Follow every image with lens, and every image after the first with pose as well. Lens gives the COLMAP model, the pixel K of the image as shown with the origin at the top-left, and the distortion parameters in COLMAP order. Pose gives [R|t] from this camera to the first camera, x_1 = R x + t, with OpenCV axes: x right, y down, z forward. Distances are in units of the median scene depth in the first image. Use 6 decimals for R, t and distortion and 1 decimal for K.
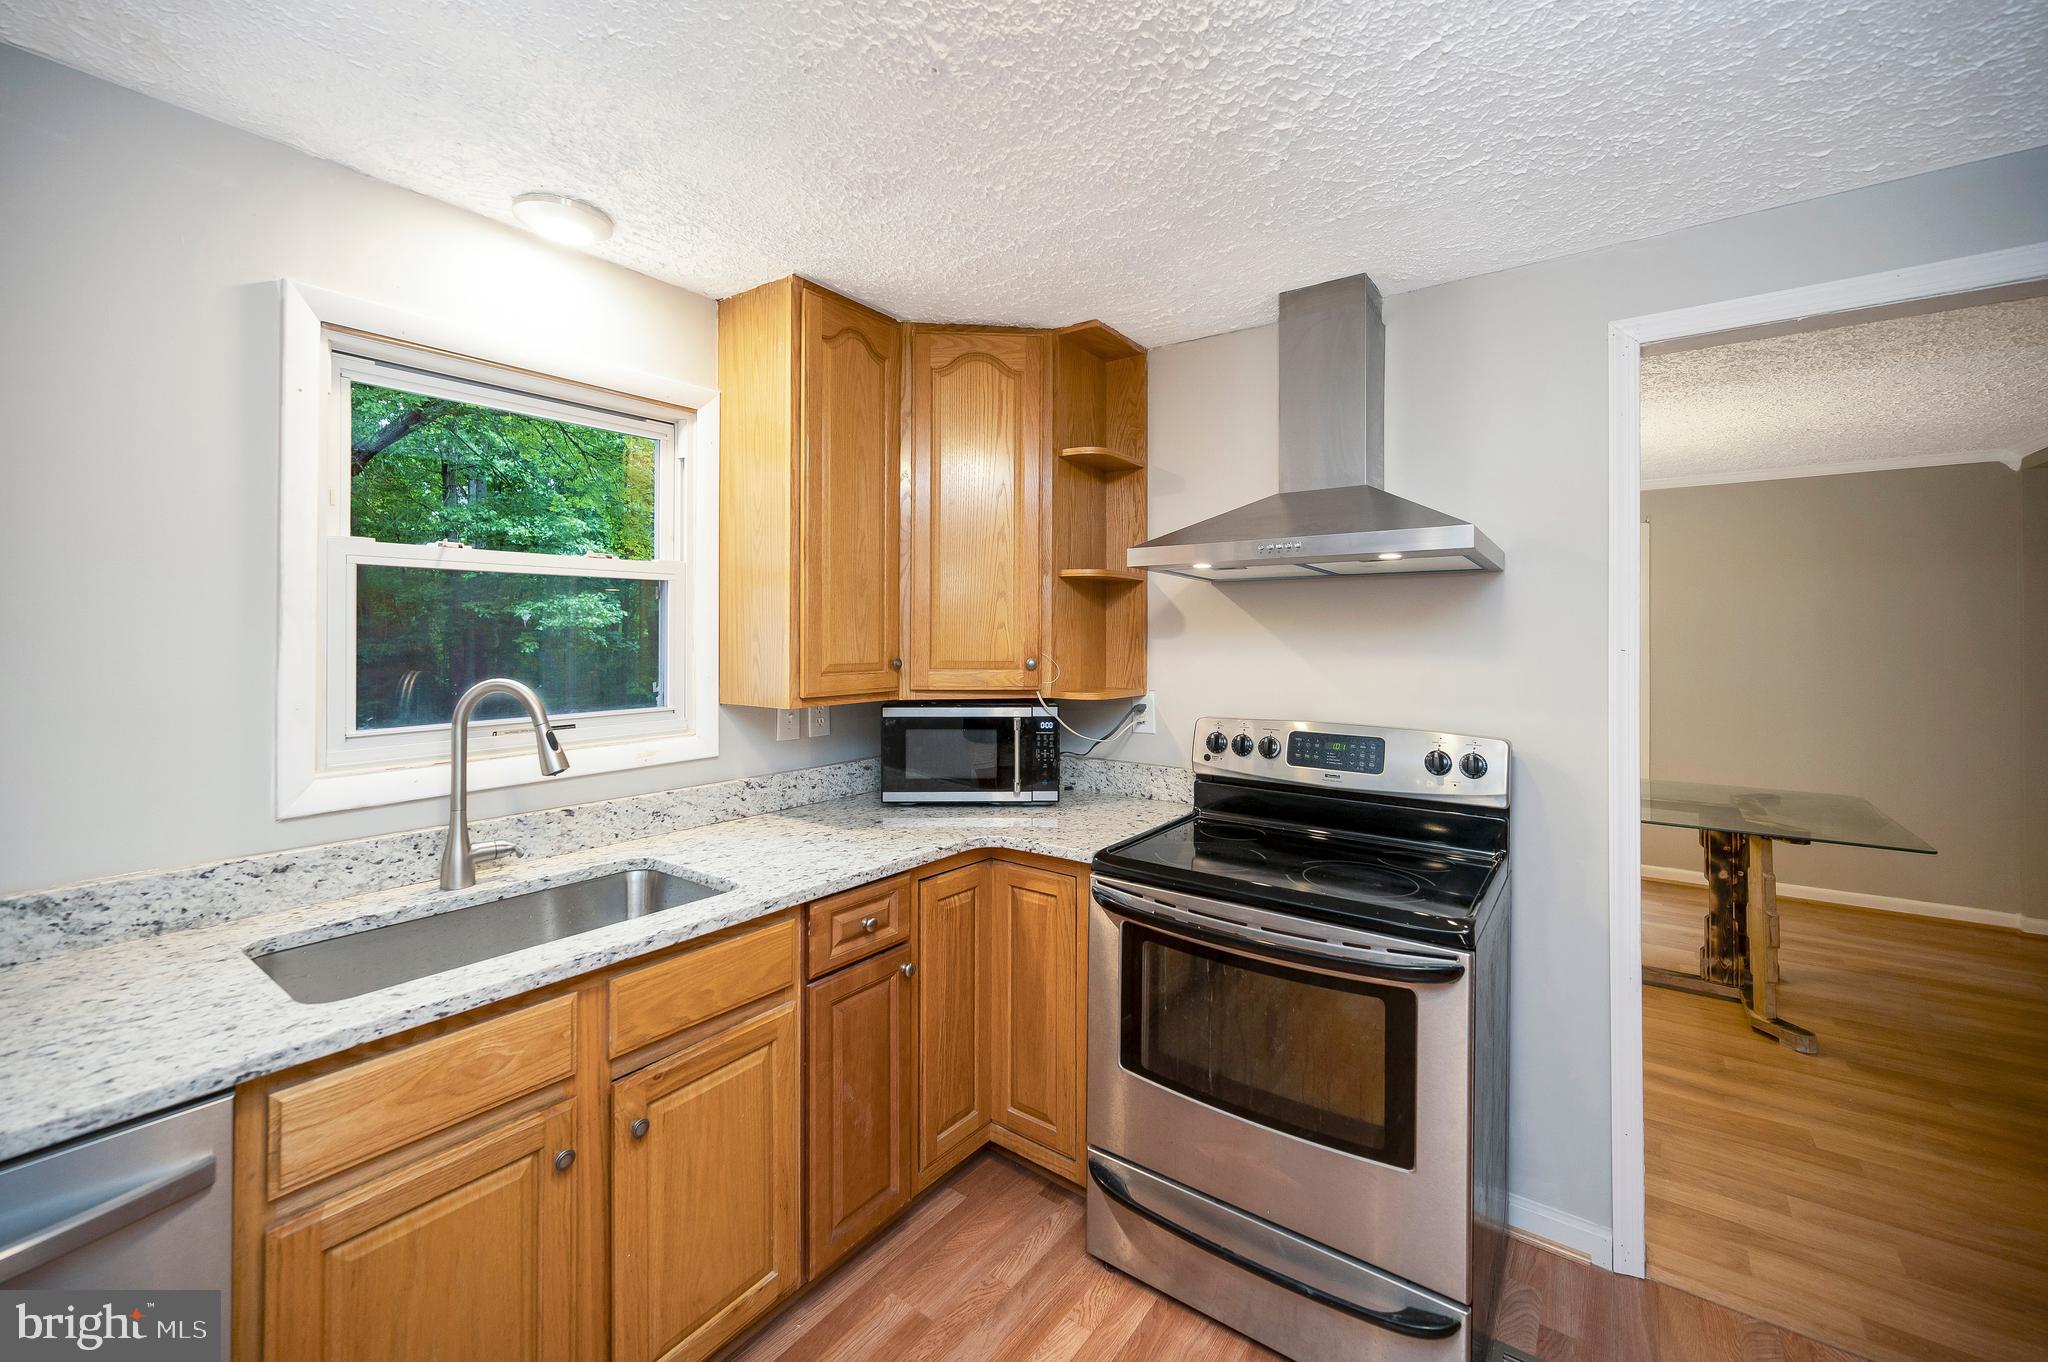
lens RADIAL K [[825.5, 0, 1014.7], [0, 825.5, 627.7], [0, 0, 1]] dist [-0.002524, 0.000249]
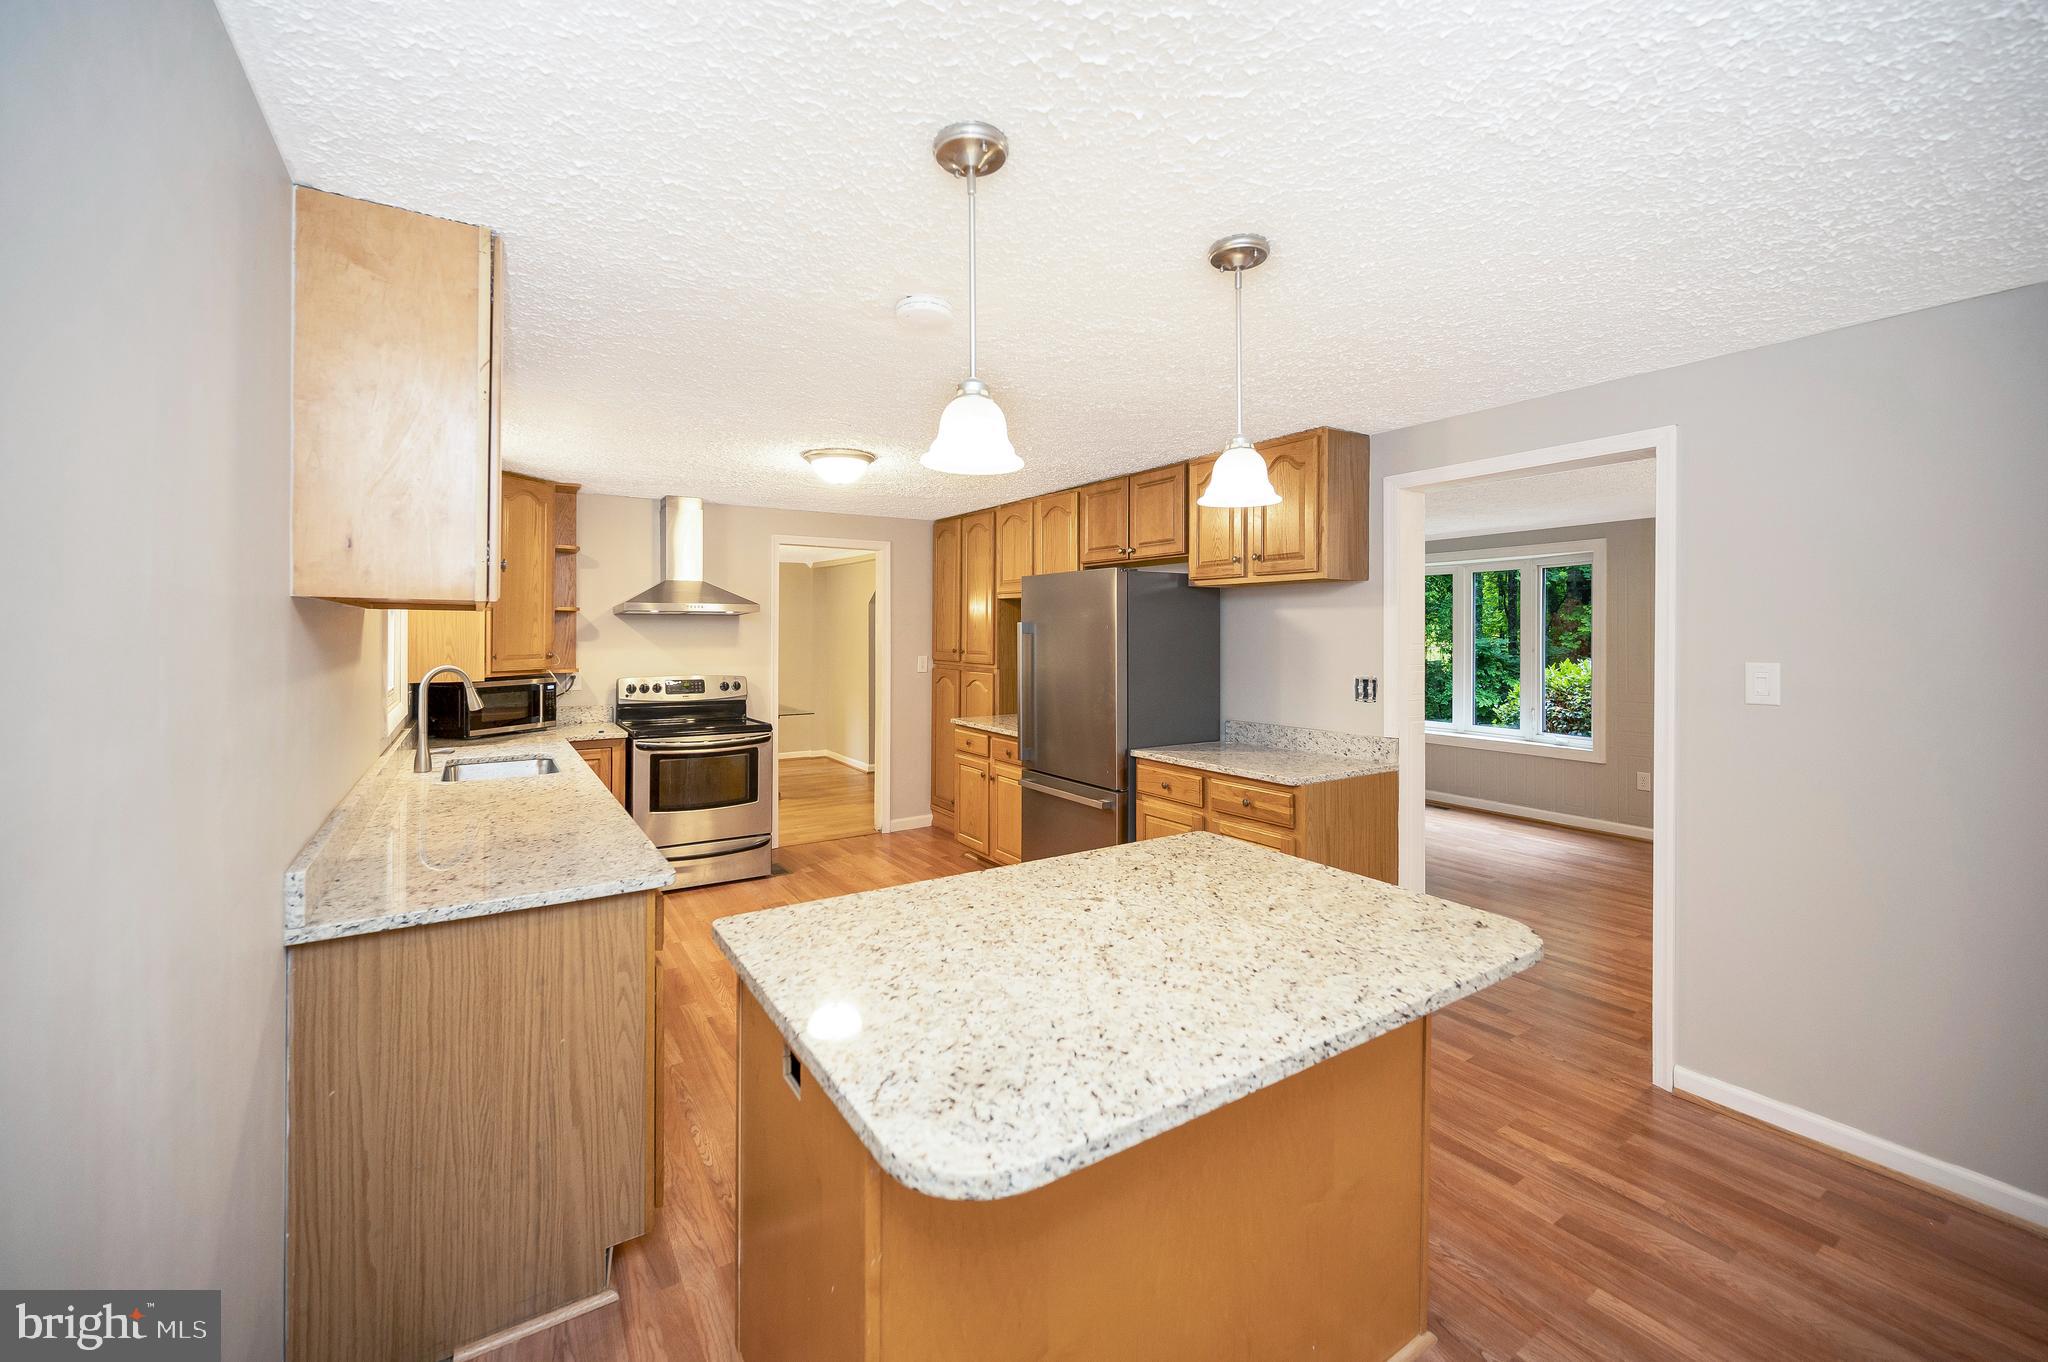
lens RADIAL K [[825.5, 0, 1012.3], [0, 825.5, 637.3], [0, 0, 1]] dist [-0.002524, 0.000249]
pose [[0.357711, -0.005923, 0.933814, -1.593899], [-0.008456, 0.999918, 0.009582, -0.029743], [-0.933794, -0.011324, 0.357631, -0.807144]]
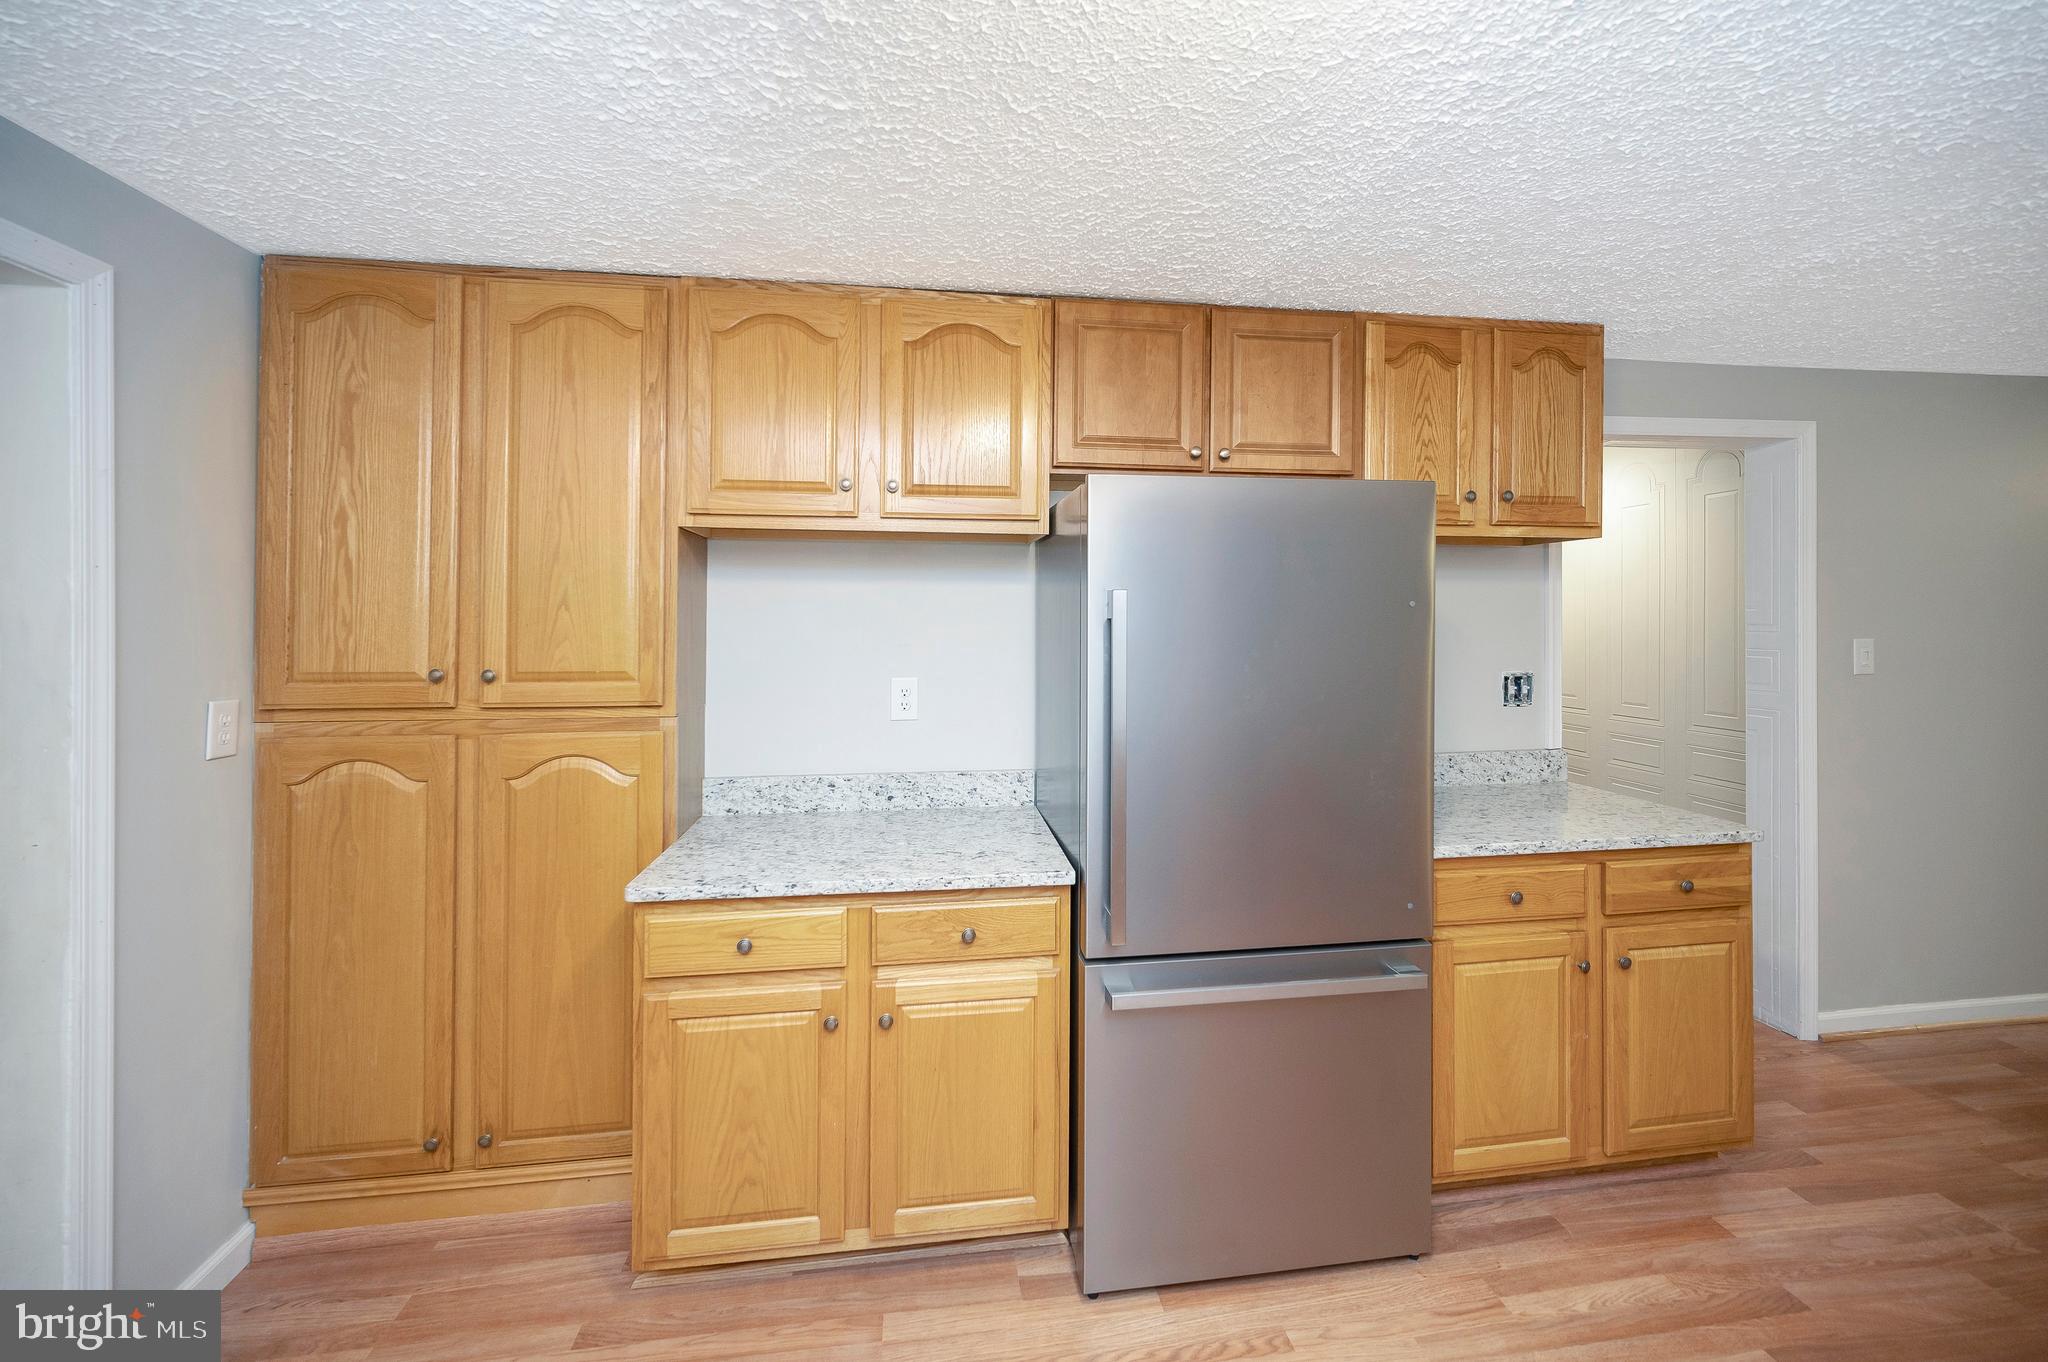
lens RADIAL K [[825.5, 0, 1034.9], [0, 825.5, 619.7], [0, 0, 1]] dist [-0.002524, 0.000249]
pose [[-0.695622, 0.002216, 0.718405, -0.136393], [-0.001242, 0.999990, -0.004288, -0.016446], [-0.718407, -0.003875, -0.695612, 0.577209]]
